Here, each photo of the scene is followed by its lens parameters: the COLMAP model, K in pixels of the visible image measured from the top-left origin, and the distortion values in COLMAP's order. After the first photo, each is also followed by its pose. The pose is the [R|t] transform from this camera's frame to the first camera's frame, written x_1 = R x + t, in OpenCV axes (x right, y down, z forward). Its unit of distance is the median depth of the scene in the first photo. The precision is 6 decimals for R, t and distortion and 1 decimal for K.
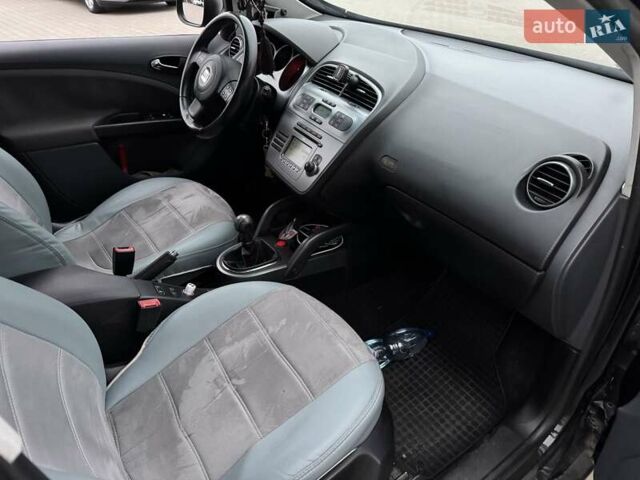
lens RADIAL K [[459.9, 0, 333.0], [0, 459.9, 208.6], [0, 0, 1]] dist [0.058038, -0.065820]
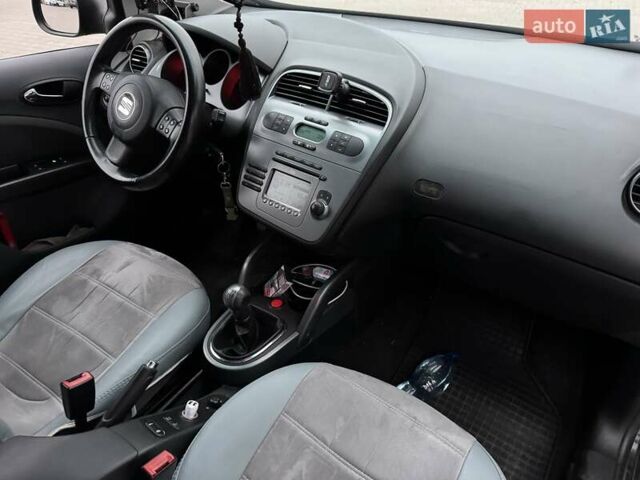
lens RADIAL K [[459.9, 0, 333.0], [0, 459.9, 208.6], [0, 0, 1]] dist [0.058038, -0.065820]
pose [[0.946759, -0.202340, 0.250411, -0.189220], [0.192240, 0.979231, 0.064427, -0.117675], [-0.258247, -0.012858, 0.965993, 0.216079]]
